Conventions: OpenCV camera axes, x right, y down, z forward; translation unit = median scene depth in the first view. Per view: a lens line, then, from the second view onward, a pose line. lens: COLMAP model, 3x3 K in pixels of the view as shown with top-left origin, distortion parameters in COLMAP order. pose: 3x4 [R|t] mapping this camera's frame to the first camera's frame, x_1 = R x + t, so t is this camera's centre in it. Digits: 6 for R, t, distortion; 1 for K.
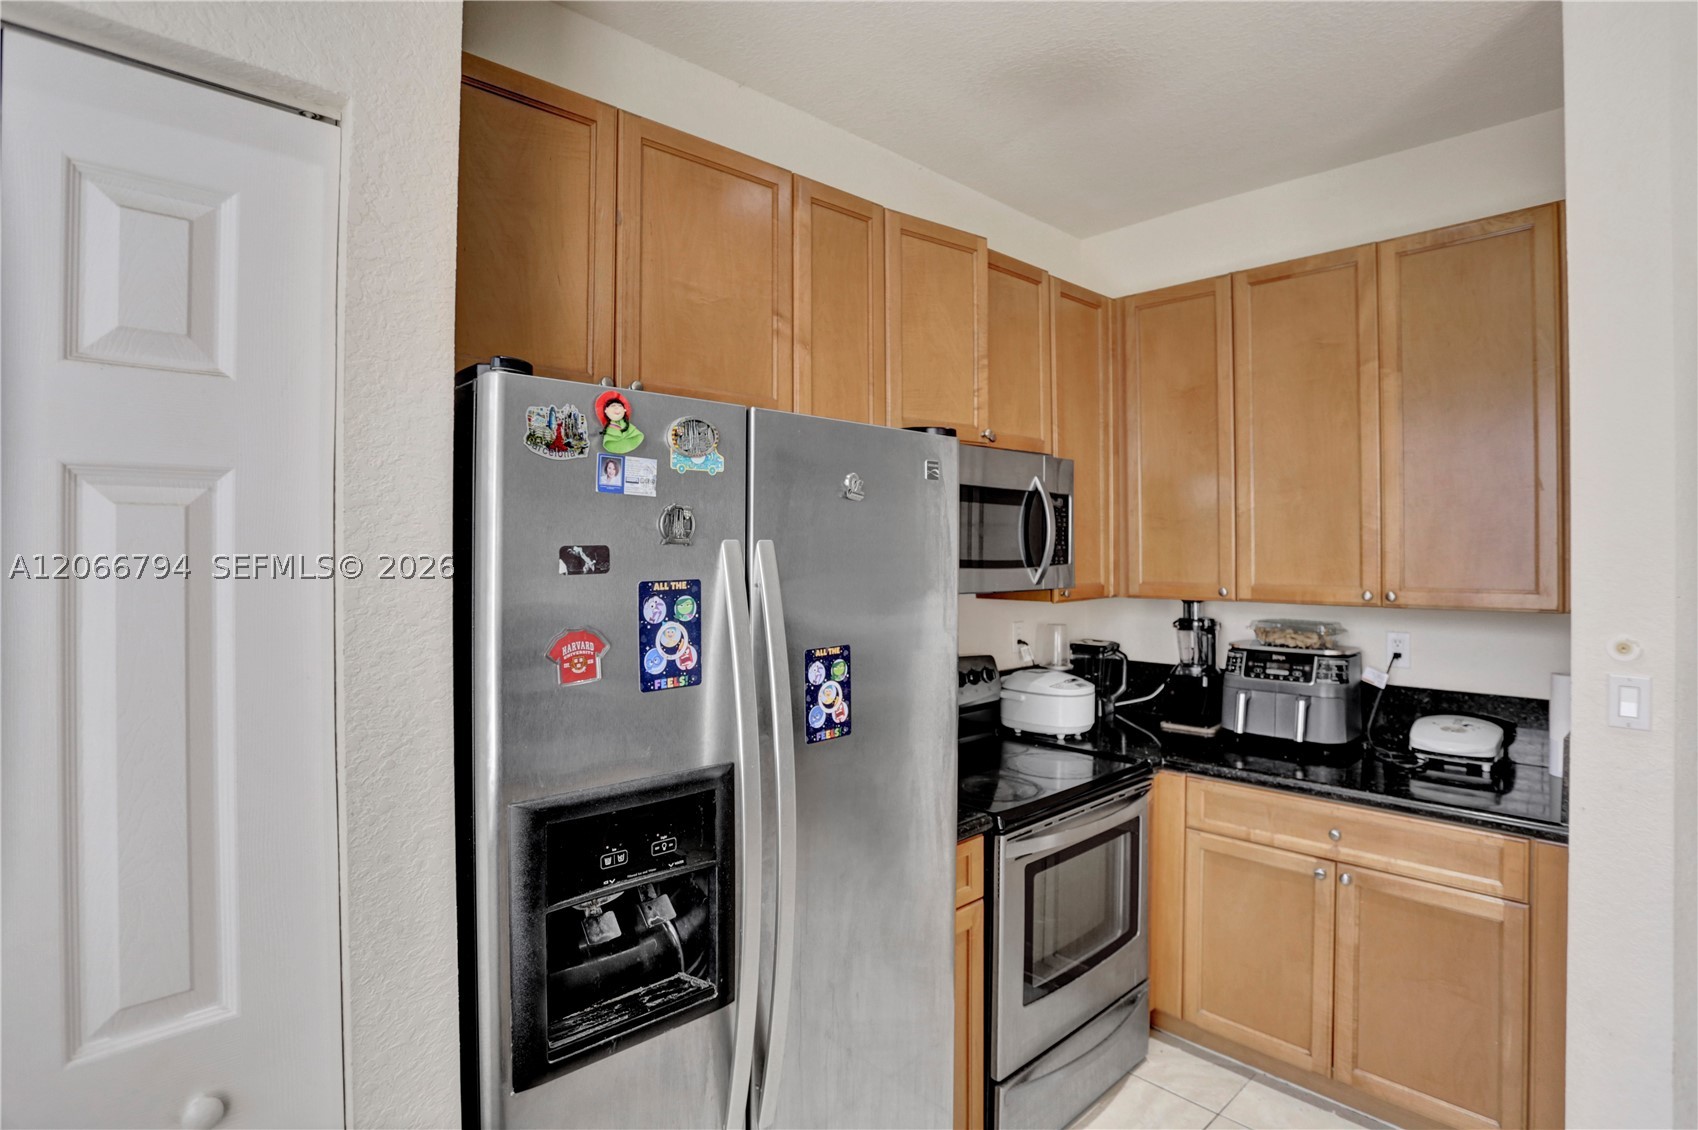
lens RADIAL K [[862.6, 0, 855.4], [0, 862.6, 552.3], [0, 0, 1]] dist [-0.028537, 0.003263]
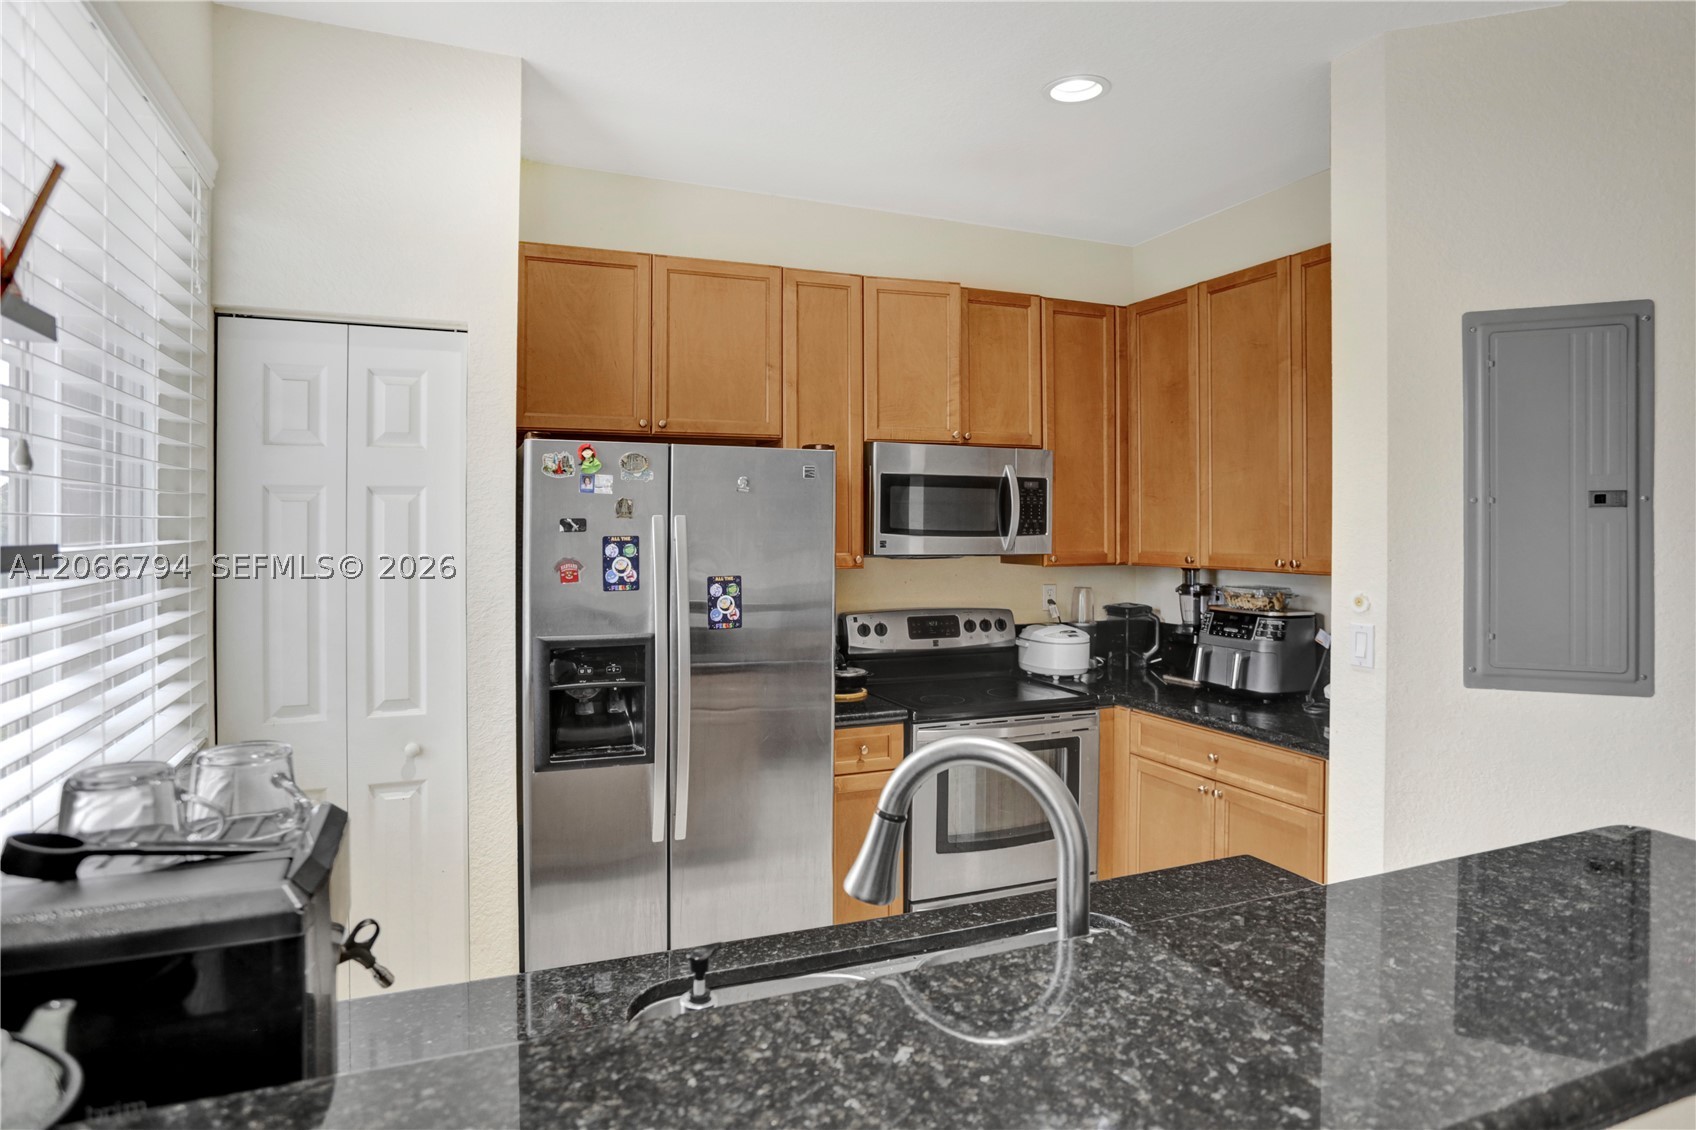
lens RADIAL K [[979.0, 0, 847.4], [0, 979.0, 535.2], [0, 0, 1]] dist [0.006340, -0.000545]
pose [[0.934034, 0.007199, -0.357111, 0.583899], [-0.004644, 0.999957, 0.008012, 0.005658], [0.357153, -0.005825, 0.934028, -0.496774]]
